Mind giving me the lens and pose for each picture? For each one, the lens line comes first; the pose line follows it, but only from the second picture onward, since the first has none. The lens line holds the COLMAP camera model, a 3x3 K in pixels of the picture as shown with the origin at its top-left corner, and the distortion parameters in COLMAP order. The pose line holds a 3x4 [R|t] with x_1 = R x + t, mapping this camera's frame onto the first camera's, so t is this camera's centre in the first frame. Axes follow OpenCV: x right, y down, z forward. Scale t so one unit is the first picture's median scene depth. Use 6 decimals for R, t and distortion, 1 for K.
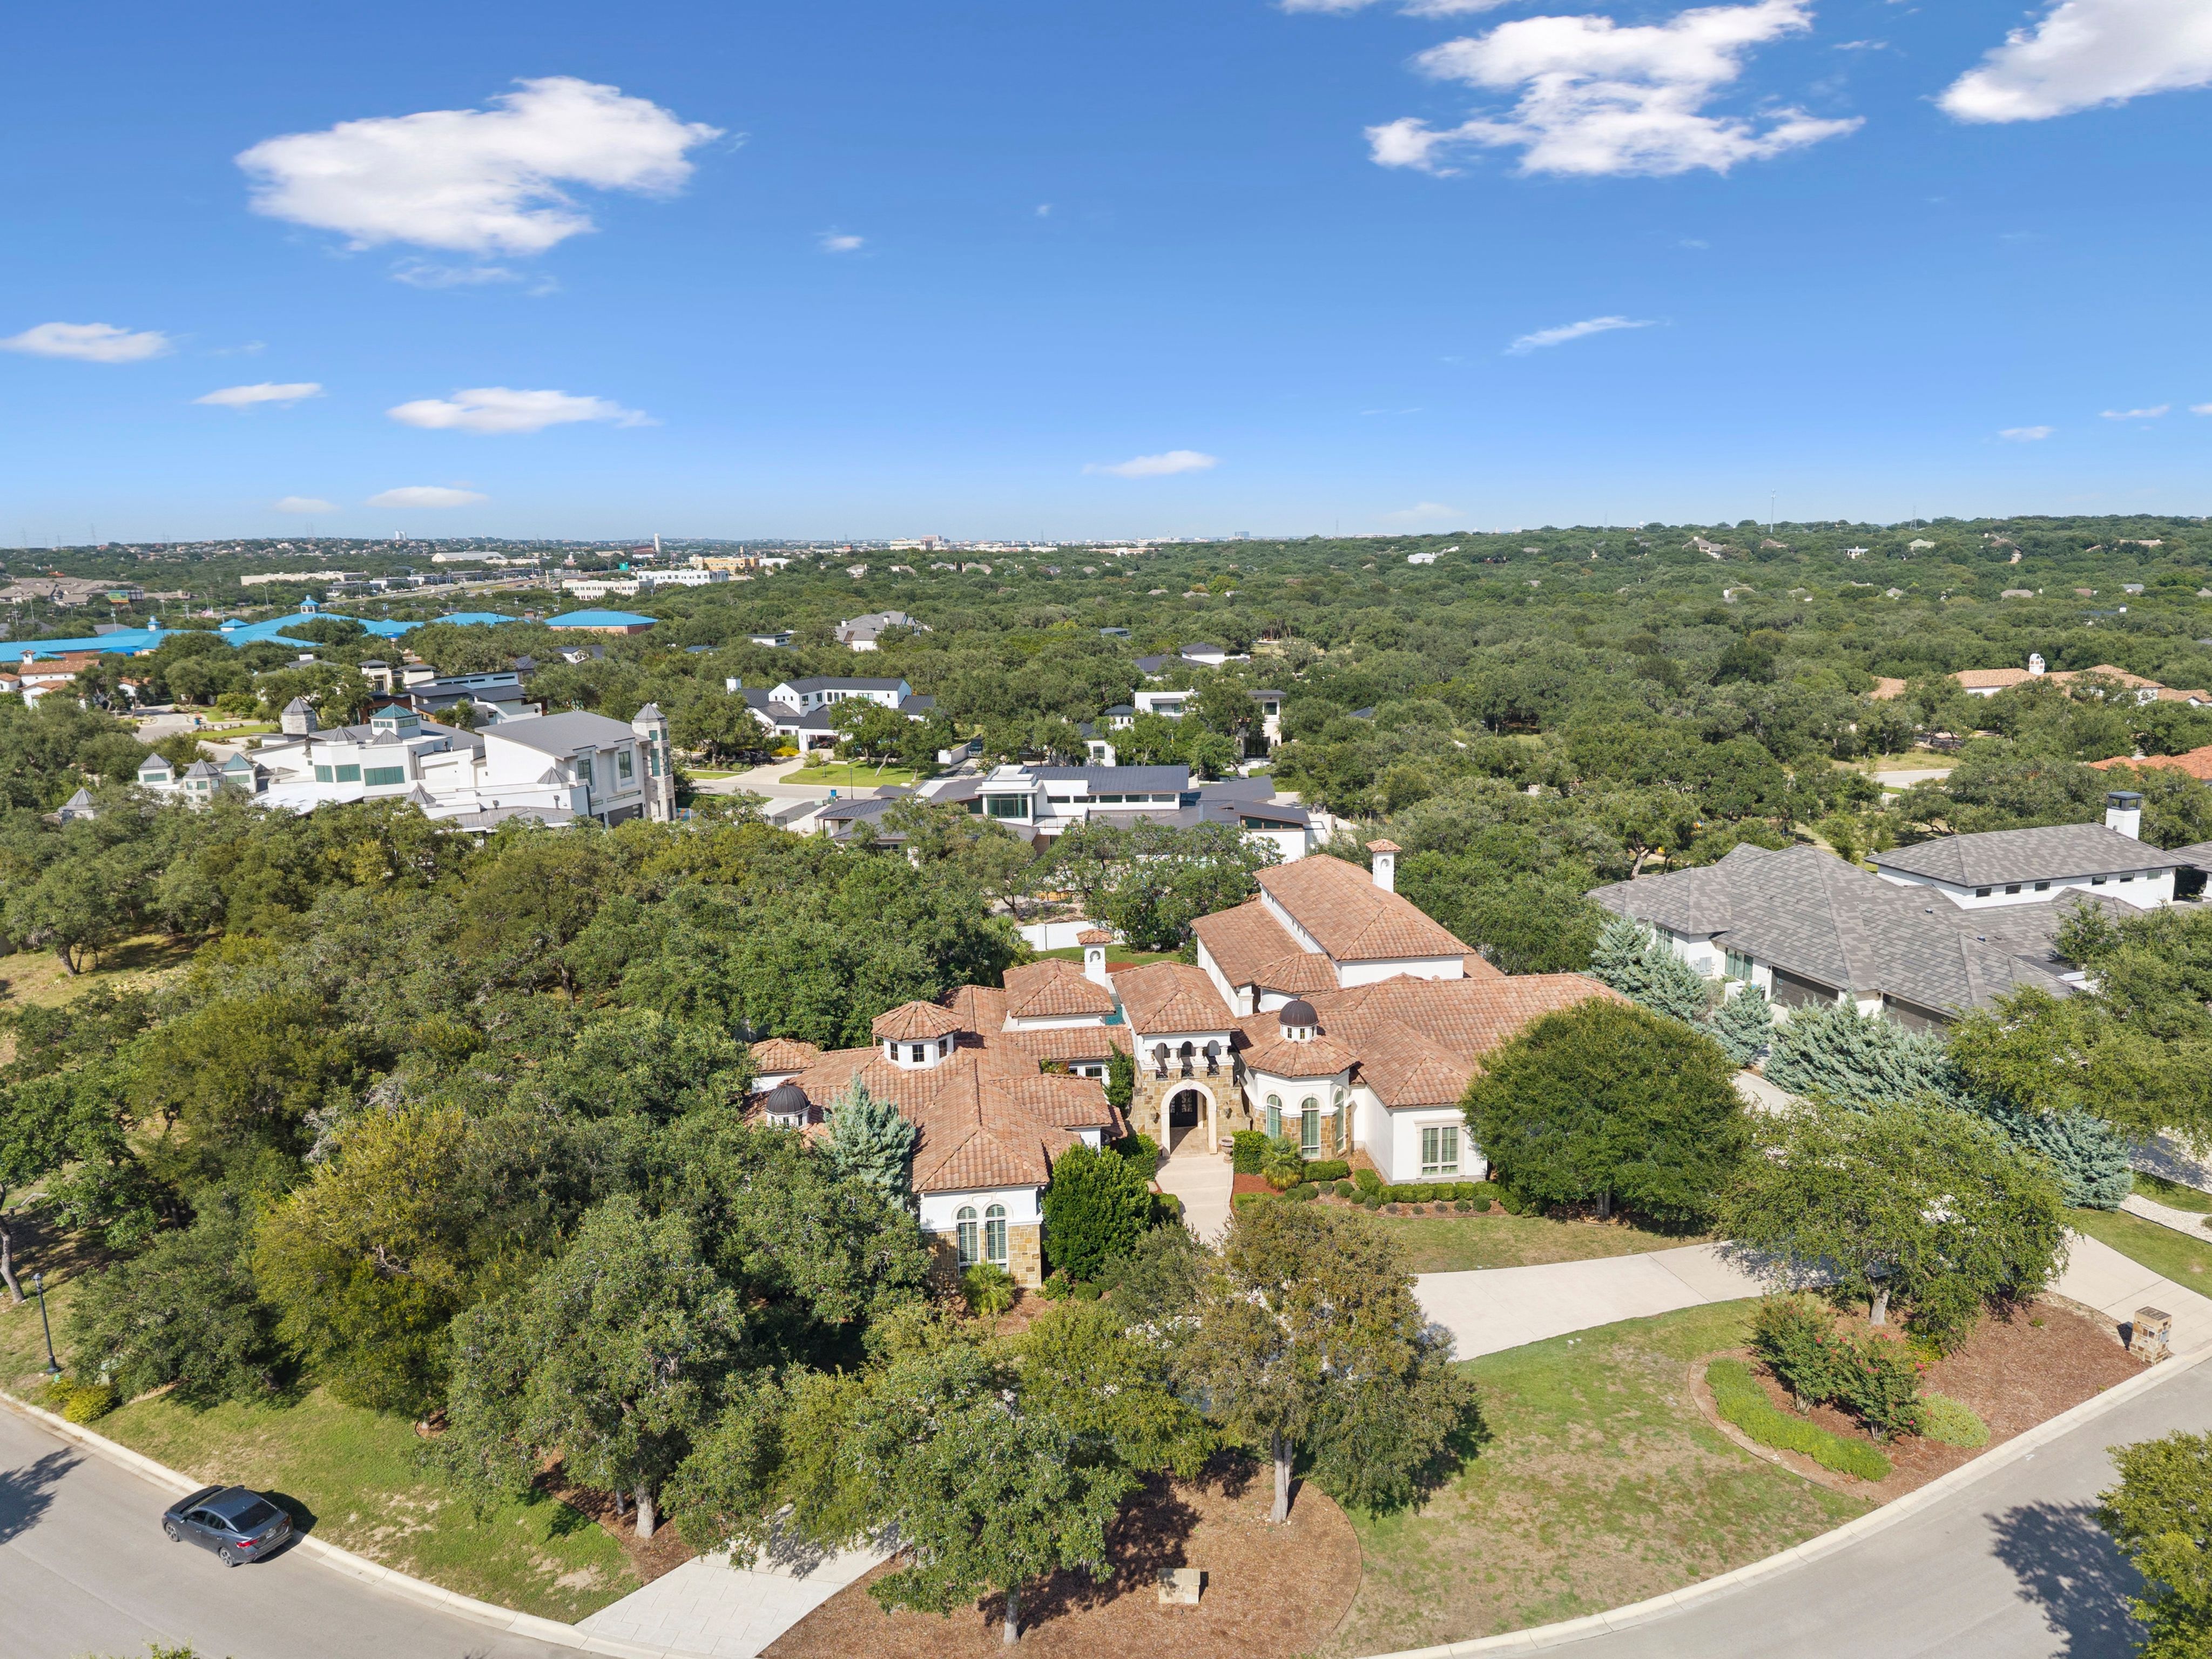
lens RADIAL K [[1527.3, 0, 1133.3], [0, 1527.3, 832.7], [0, 0, 1]] dist [0.042448, -0.050101]
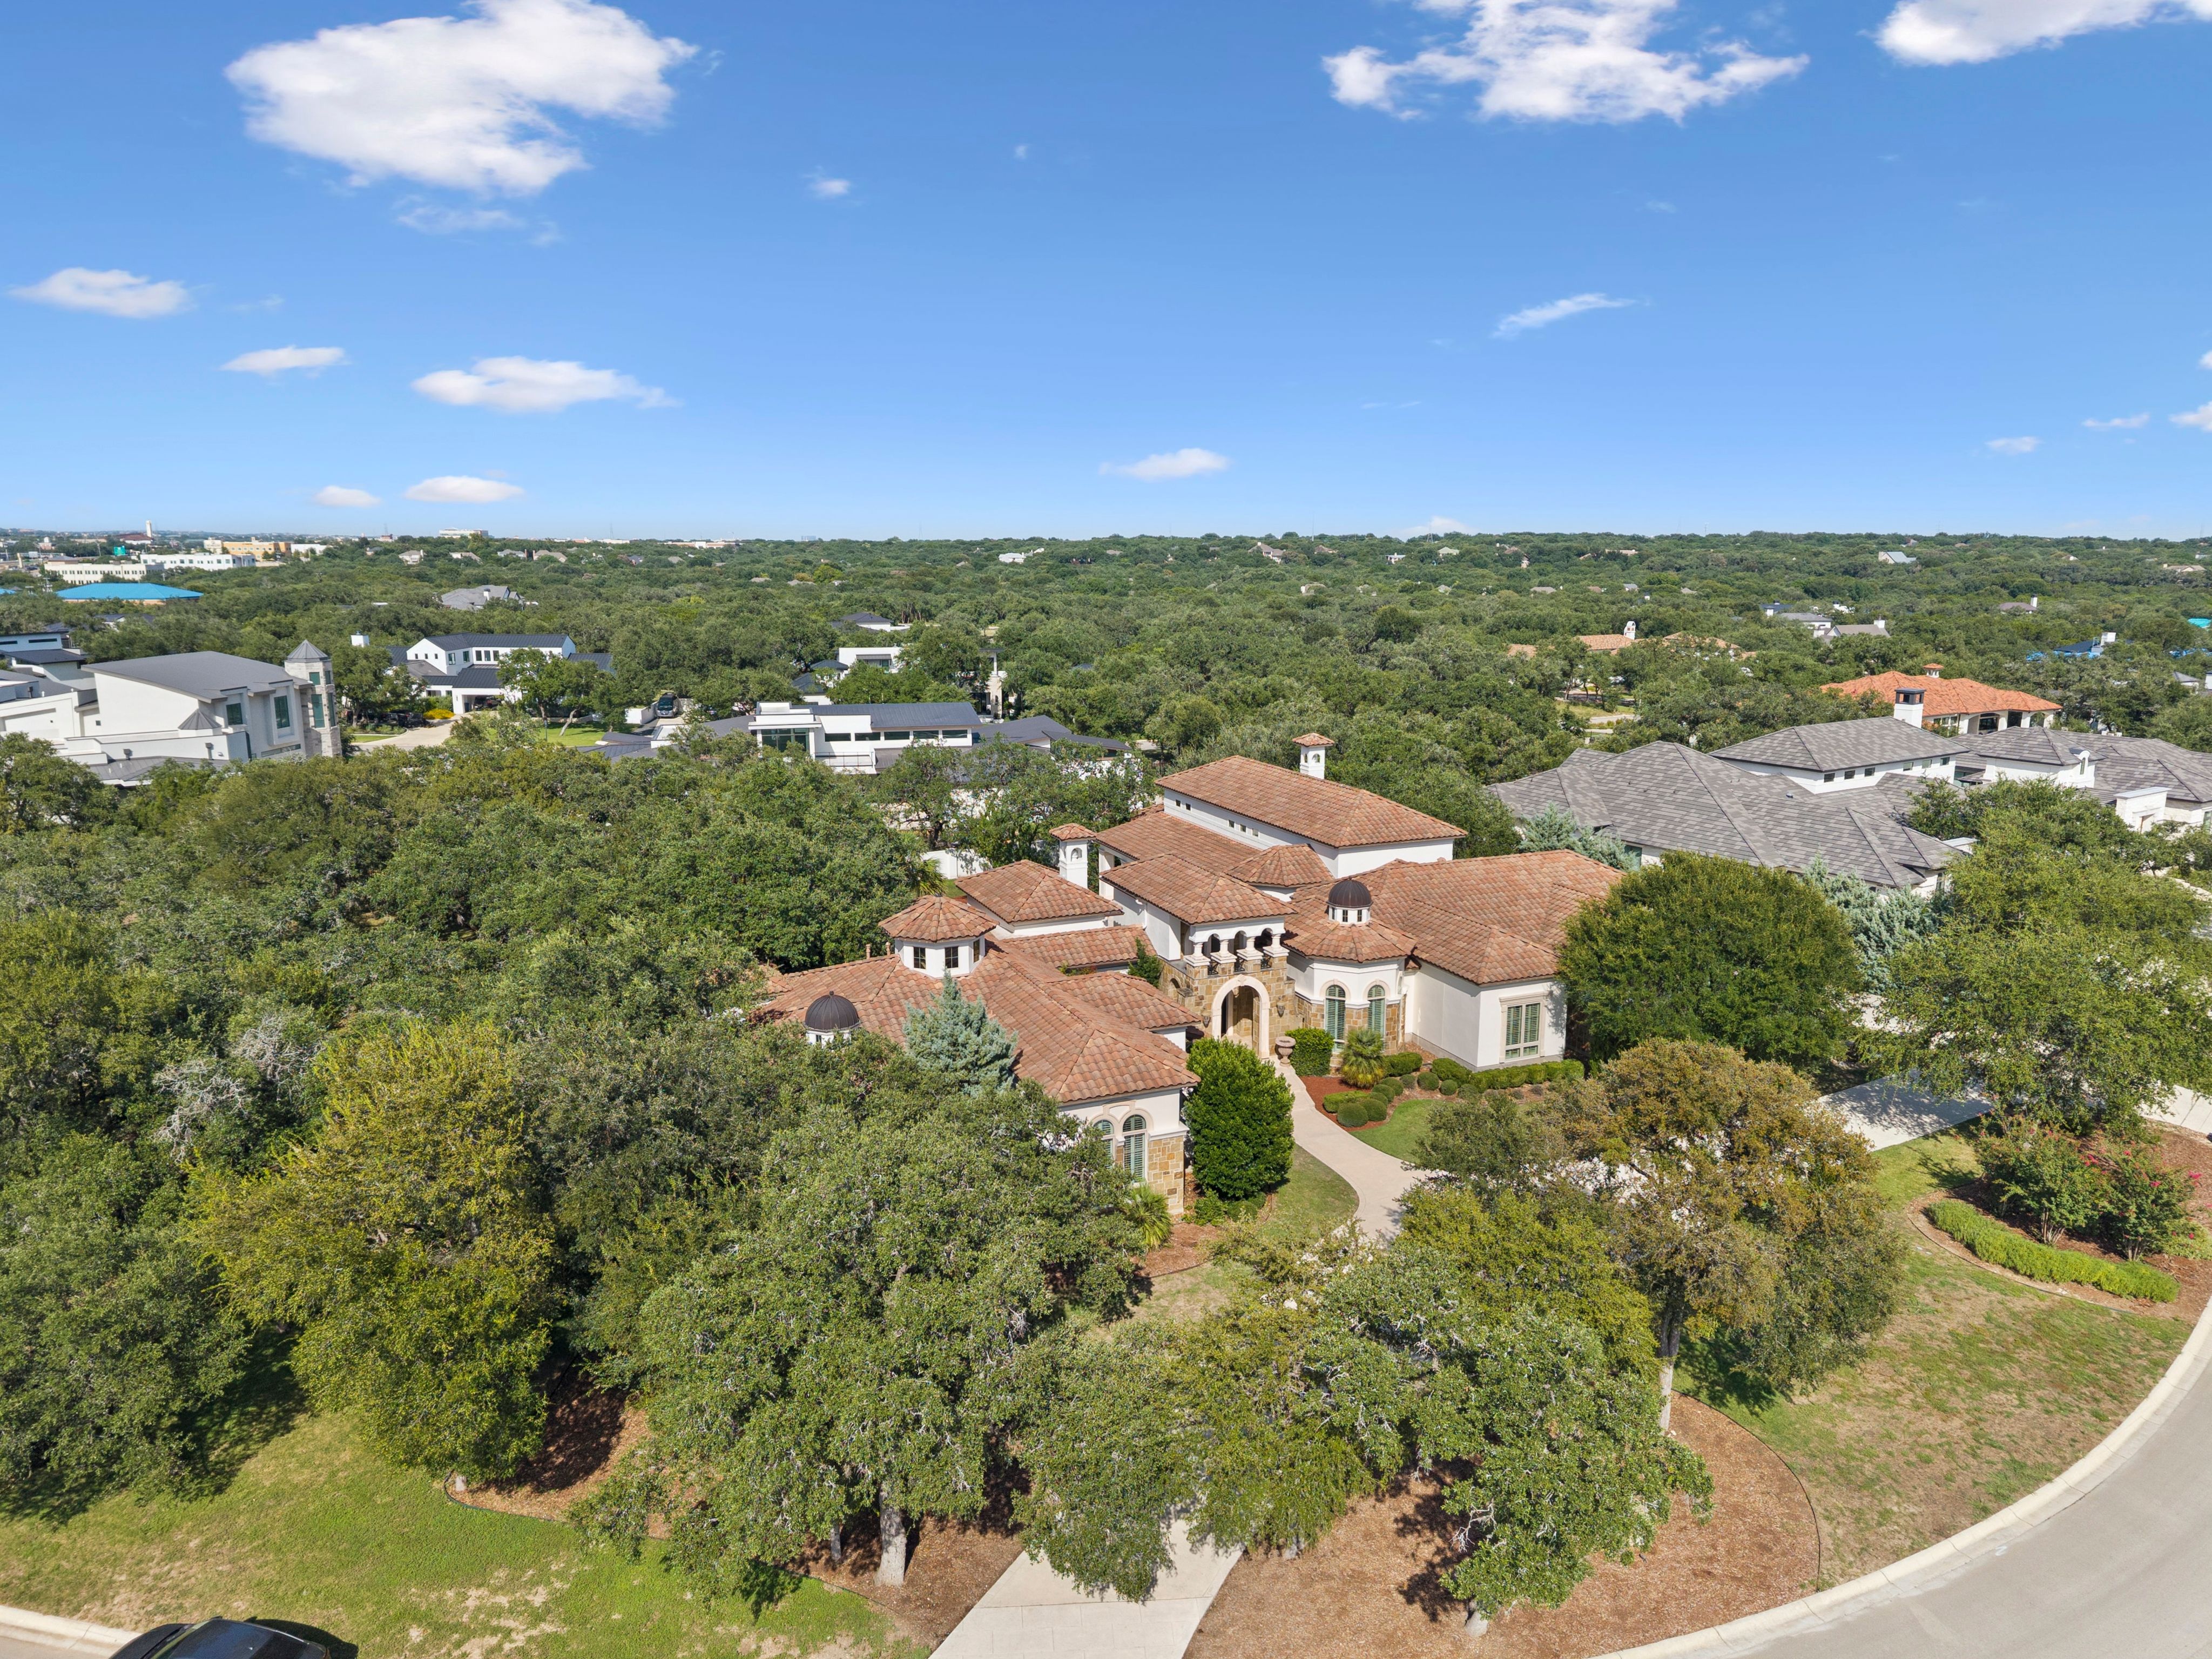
lens RADIAL K [[1487.0, 0, 1127.4], [0, 1487.0, 832.0], [0, 0, 1]] dist [0.039124, -0.041135]
pose [[0.960570, -0.034837, 0.275848, -0.135691], [0.035439, 0.999368, 0.002804, 0.039842], [-0.275772, 0.007082, 0.961197, 0.106781]]
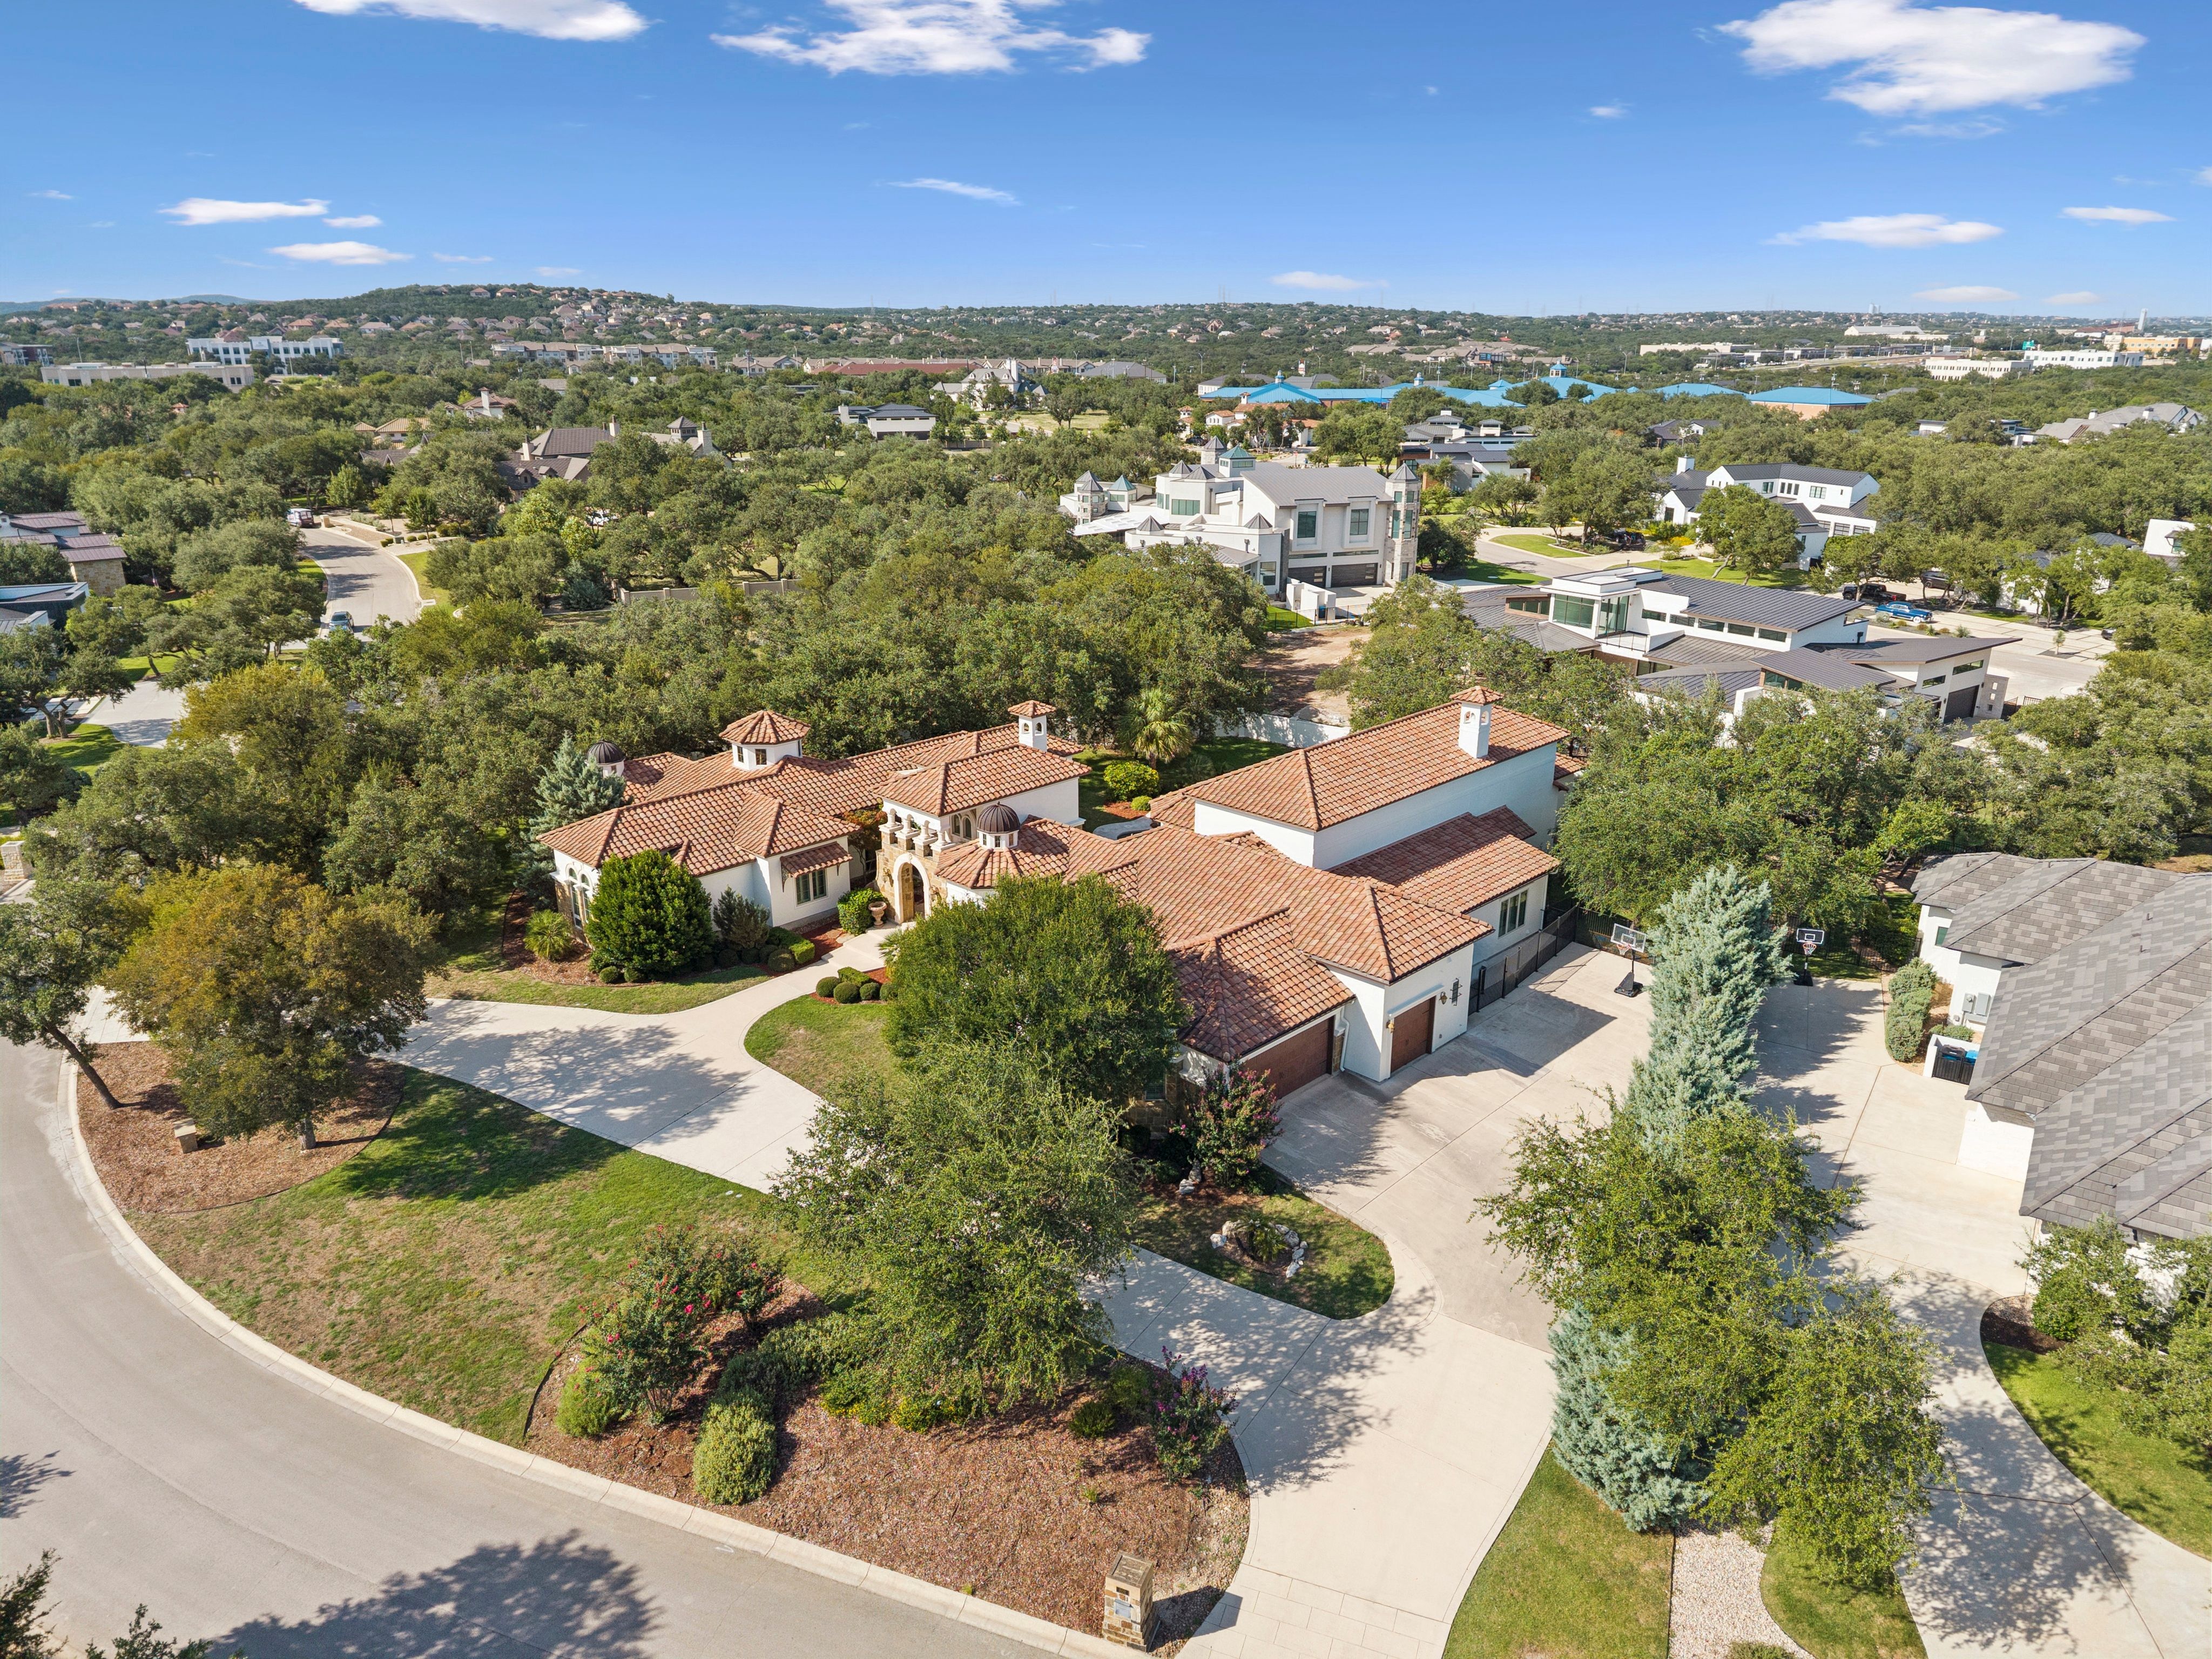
lens RADIAL K [[1525.6, 0, 1110.6], [0, 1525.6, 835.3], [0, 0, 1]] dist [0.022341, -0.035579]
pose [[0.618342, 0.263445, -0.740439, 0.429868], [-0.157927, 0.964577, 0.211307, -0.036974], [0.769878, -0.013725, 0.638043, 0.258299]]
